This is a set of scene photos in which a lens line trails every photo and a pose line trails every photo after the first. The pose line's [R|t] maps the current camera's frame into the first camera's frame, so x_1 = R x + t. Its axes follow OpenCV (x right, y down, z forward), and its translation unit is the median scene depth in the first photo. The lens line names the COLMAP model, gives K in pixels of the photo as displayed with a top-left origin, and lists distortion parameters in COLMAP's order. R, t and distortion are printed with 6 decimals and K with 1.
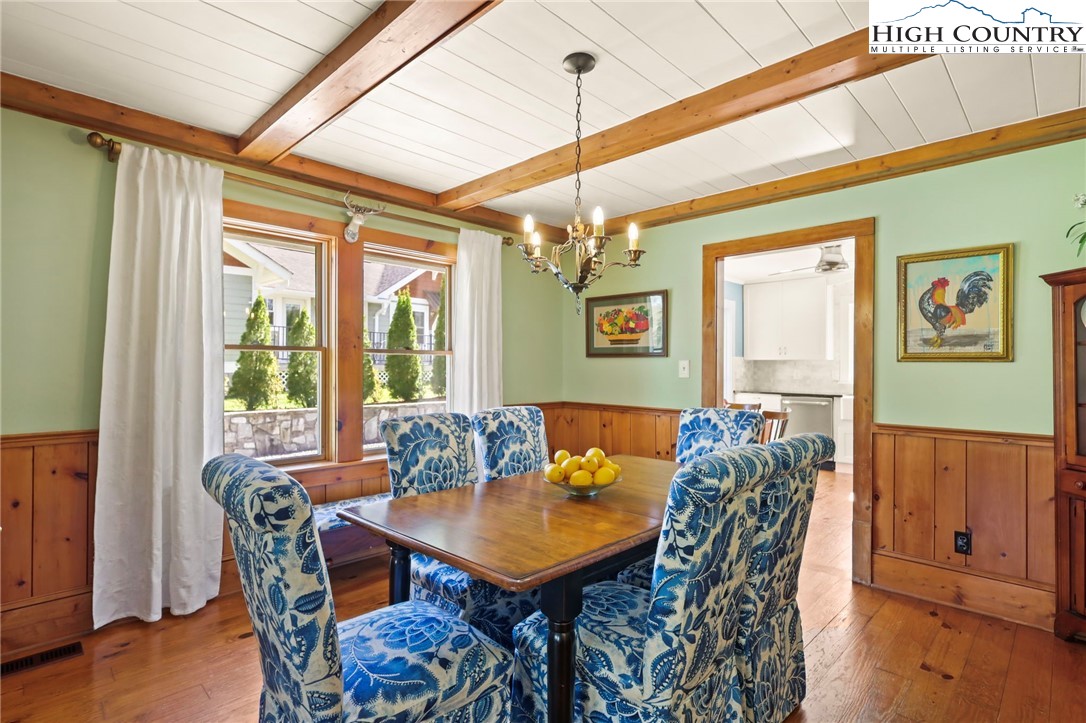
lens RADIAL K [[519.9, 0, 544.3], [0, 519.9, 362.2], [0, 0, 1]] dist [0.007484, 0.002047]
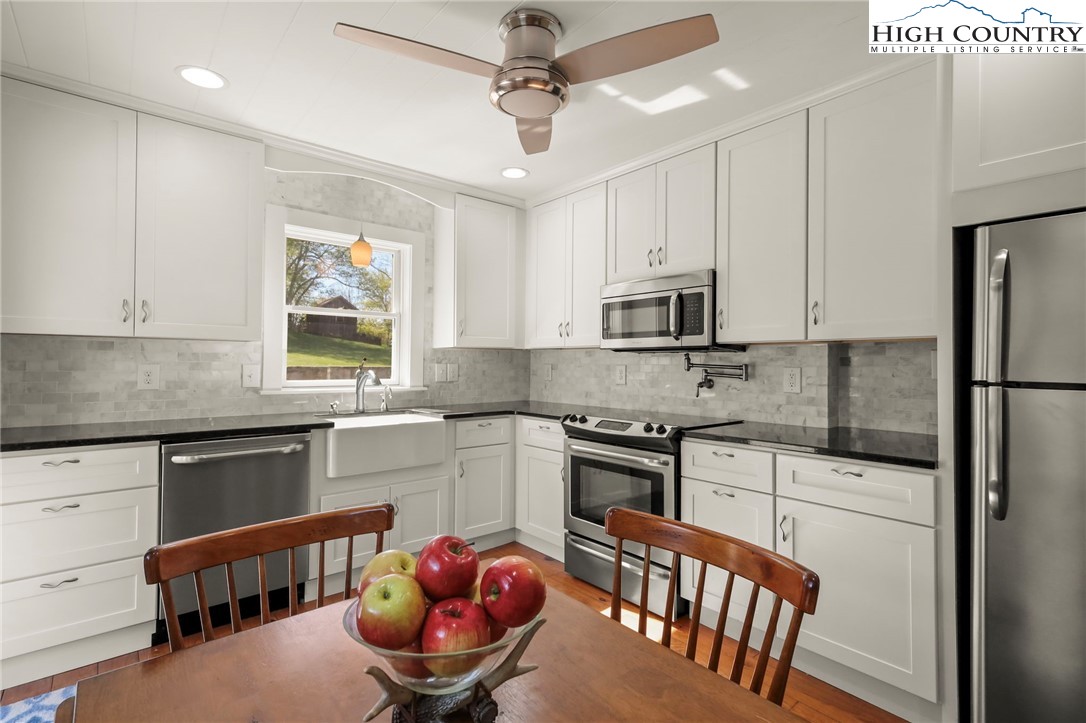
lens RADIAL K [[519.9, 0, 542.7], [0, 519.9, 360.1], [0, 0, 1]] dist [0.007484, 0.002047]
pose [[0.100971, -0.000482, 0.994889, 0.143807], [-0.009581, 0.999953, 0.001457, 0.007990], [-0.994843, -0.009679, 0.100962, 0.694449]]
